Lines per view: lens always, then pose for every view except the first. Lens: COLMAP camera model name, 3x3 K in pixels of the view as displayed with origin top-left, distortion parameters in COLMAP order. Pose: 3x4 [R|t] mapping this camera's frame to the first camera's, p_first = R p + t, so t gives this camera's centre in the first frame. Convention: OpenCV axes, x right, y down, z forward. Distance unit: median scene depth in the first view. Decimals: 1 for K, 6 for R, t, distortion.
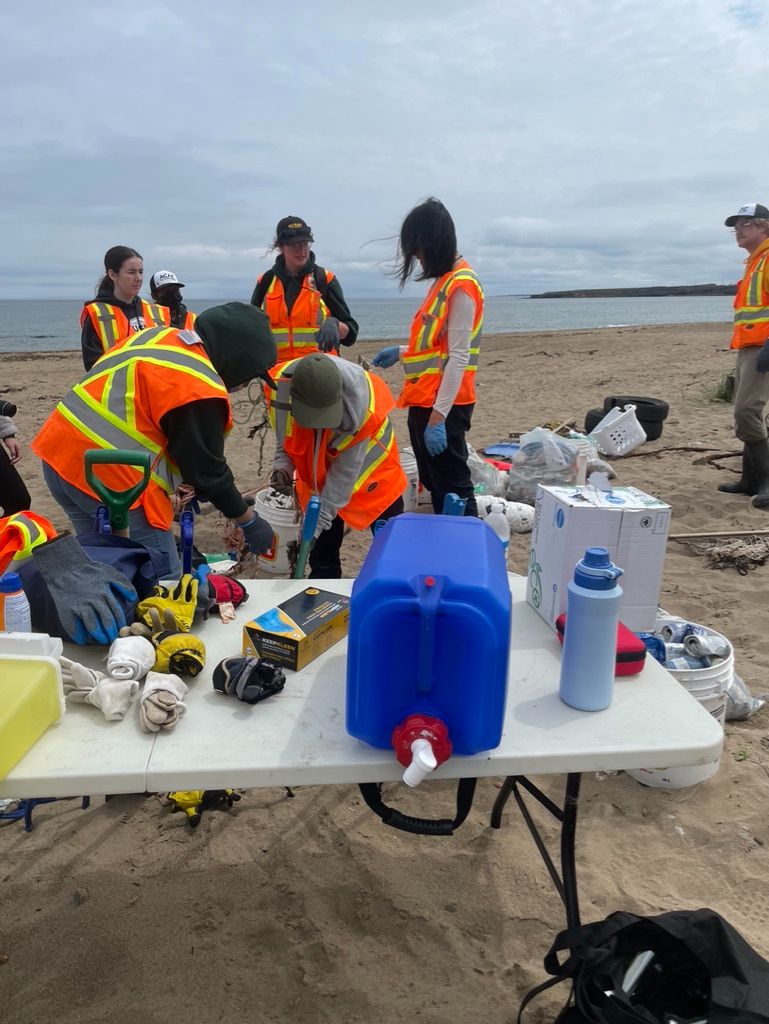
lens RADIAL K [[776.8, 0, 390.3], [0, 776.8, 513.7], [0, 0, 1]] dist [0.080146, -0.113250]
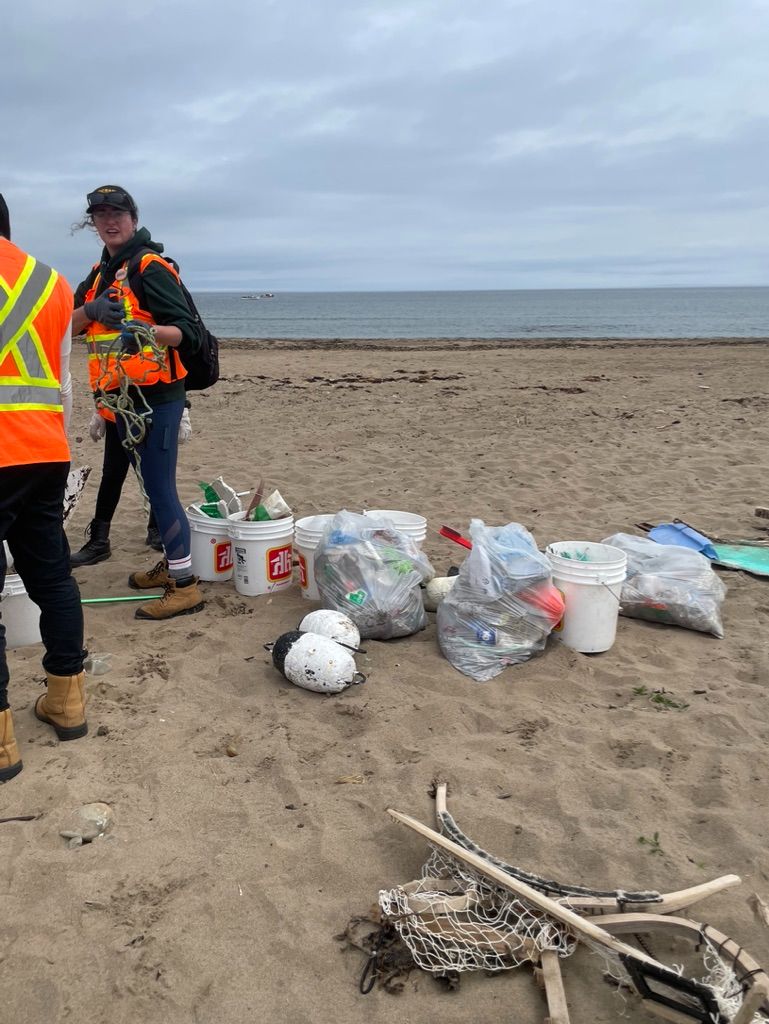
lens RADIAL K [[776.8, 0, 389.2], [0, 776.8, 501.6], [0, 0, 1]] dist [0.080146, -0.113250]
pose [[0.748172, 0.173877, -0.640317, 0.130962], [-0.173587, 0.982735, 0.064033, -0.038464], [0.640395, 0.063243, 0.765437, 0.132539]]
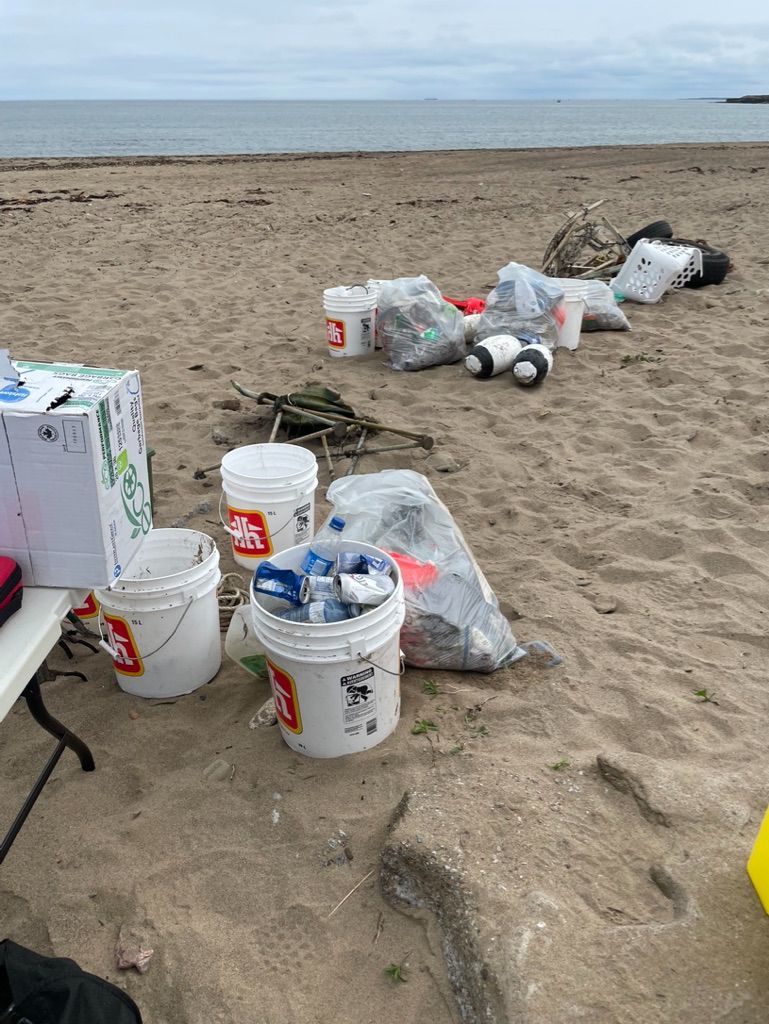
lens RADIAL K [[776.8, 0, 375.4], [0, 776.8, 504.9], [0, 0, 1]] dist [0.080146, -0.113250]
pose [[0.978241, 0.102876, -0.180169, 0.057407], [-0.063743, 0.975433, 0.210871, -0.006856], [0.197436, -0.194798, 0.960767, 0.033559]]
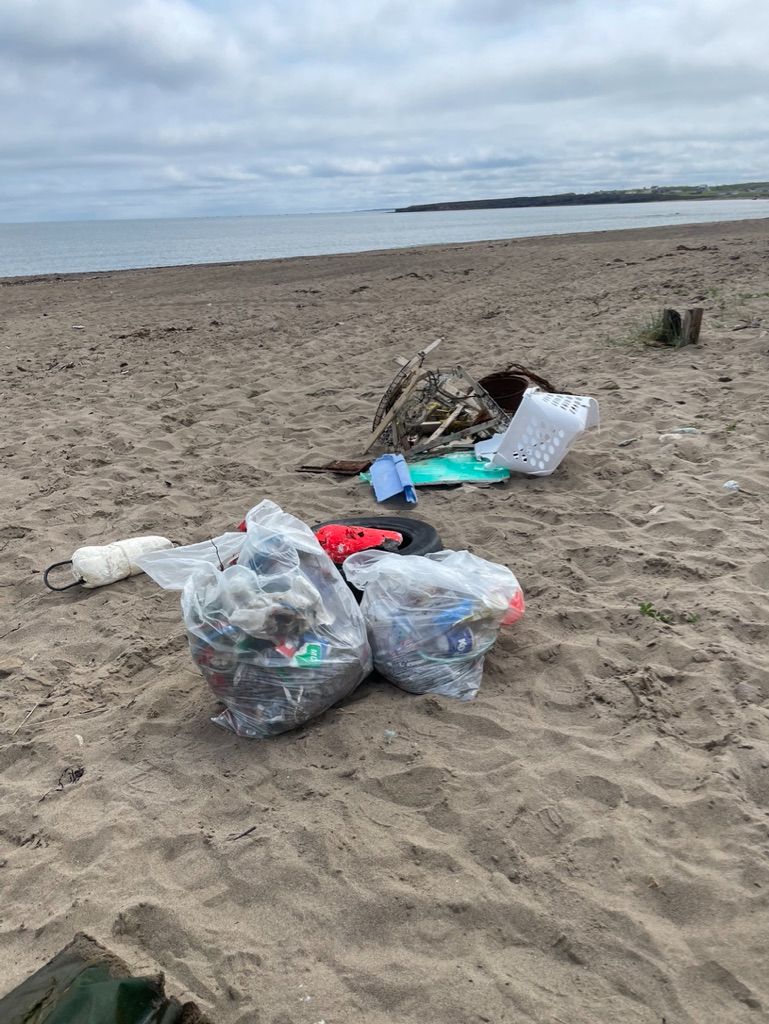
lens RADIAL K [[776.8, 0, 382.2], [0, 776.8, 505.0], [0, 0, 1]] dist [0.080146, -0.113250]
pose [[0.987554, -0.078205, 0.136458, 0.026037], [0.066168, 0.993684, 0.090626, -0.037823], [-0.142683, -0.080469, 0.986492, 0.145994]]
